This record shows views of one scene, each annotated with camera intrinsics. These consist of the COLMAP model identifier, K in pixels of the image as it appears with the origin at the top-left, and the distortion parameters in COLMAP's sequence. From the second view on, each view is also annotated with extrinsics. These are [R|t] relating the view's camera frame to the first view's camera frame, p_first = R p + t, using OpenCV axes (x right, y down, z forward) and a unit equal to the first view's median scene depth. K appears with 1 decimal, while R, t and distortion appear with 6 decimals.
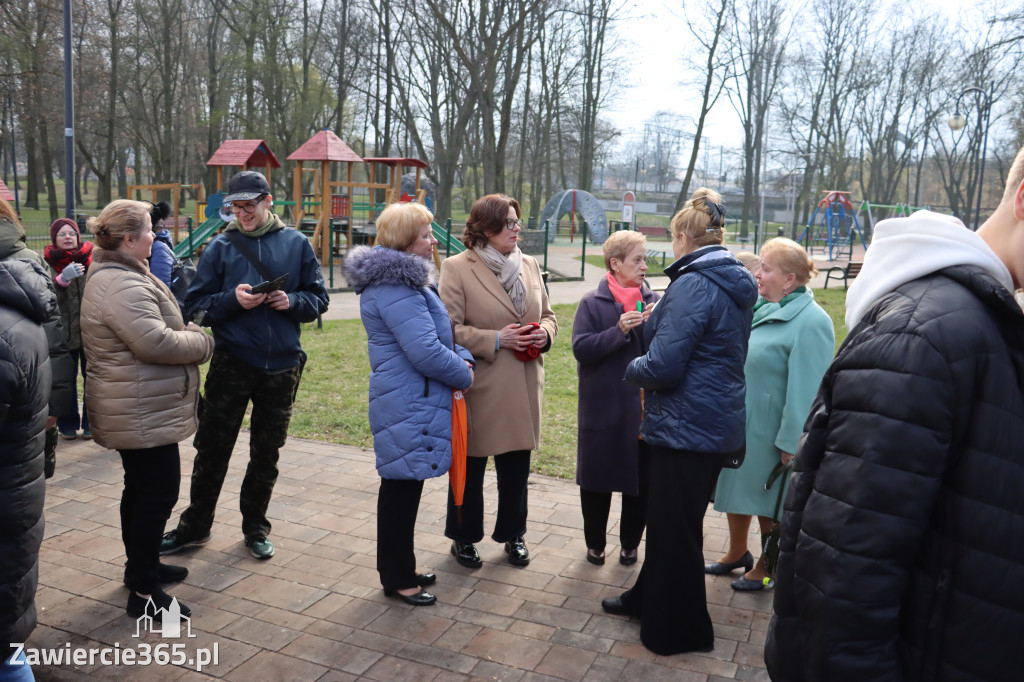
lens RADIAL K [[896.0, 0, 519.4], [0, 896.0, 342.3], [0, 0, 1]] dist [-0.163297, 0.156074]
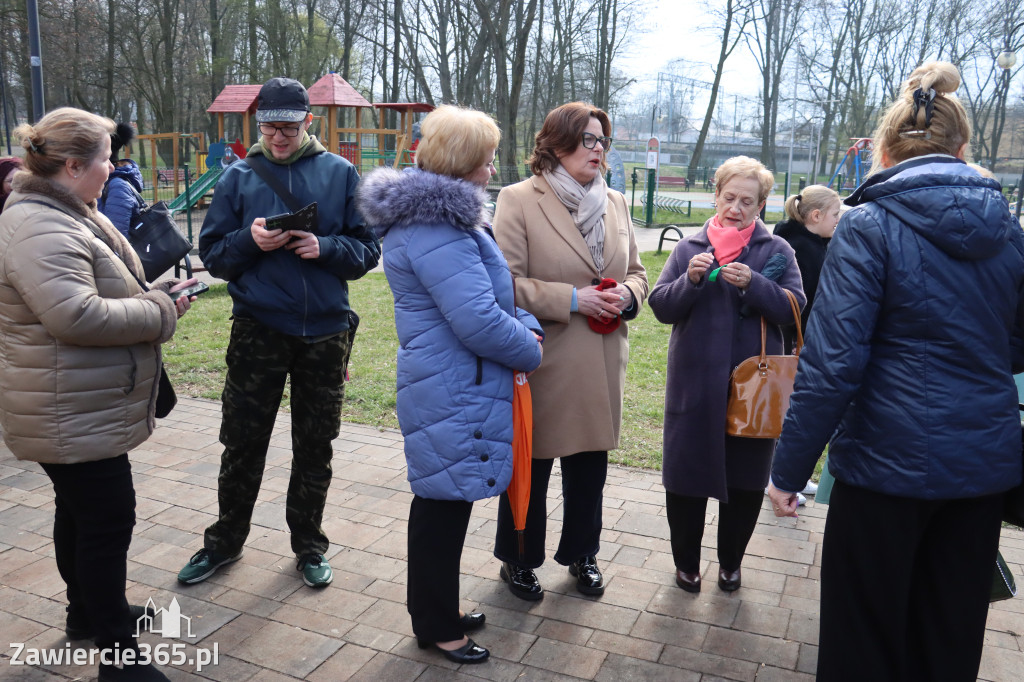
lens RADIAL K [[896.0, 0, 520.0], [0, 896.0, 341.1], [0, 0, 1]] dist [-0.163297, 0.156074]
pose [[0.999942, -0.004394, -0.009875, -0.021377], [0.004887, 0.998714, 0.050466, -0.002582], [0.009640, -0.050512, 0.998677, 0.100134]]
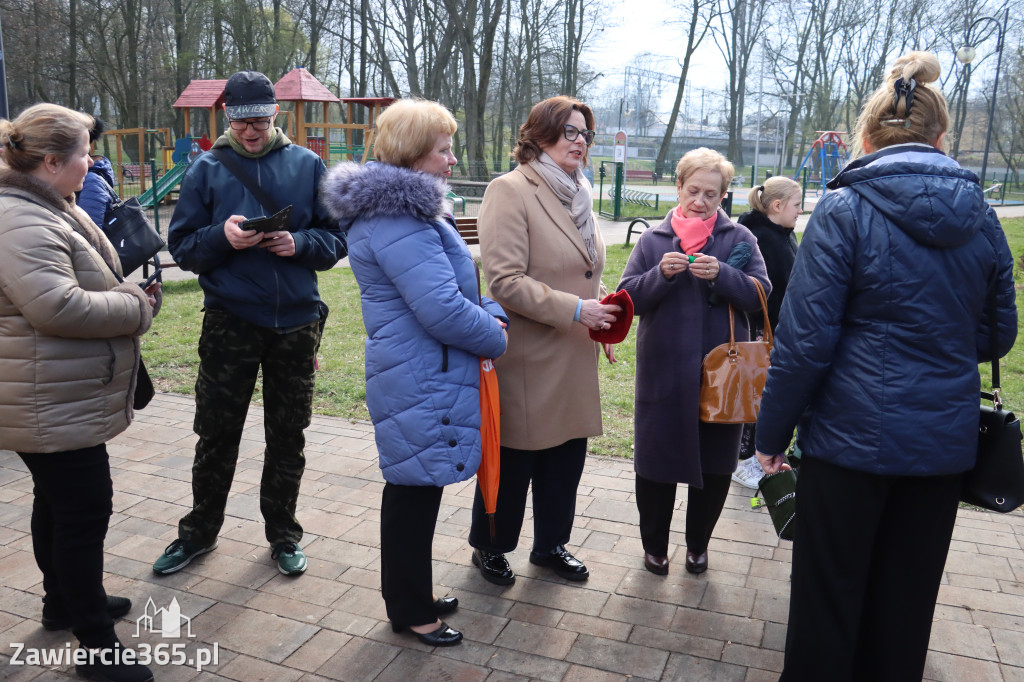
lens RADIAL K [[896.0, 0, 520.1], [0, 896.0, 339.1], [0, 0, 1]] dist [-0.163297, 0.156074]
pose [[0.999616, -0.013862, 0.023995, -0.021128], [0.012530, 0.998419, 0.054804, -0.001253], [-0.024717, -0.054482, 0.998209, 0.093754]]
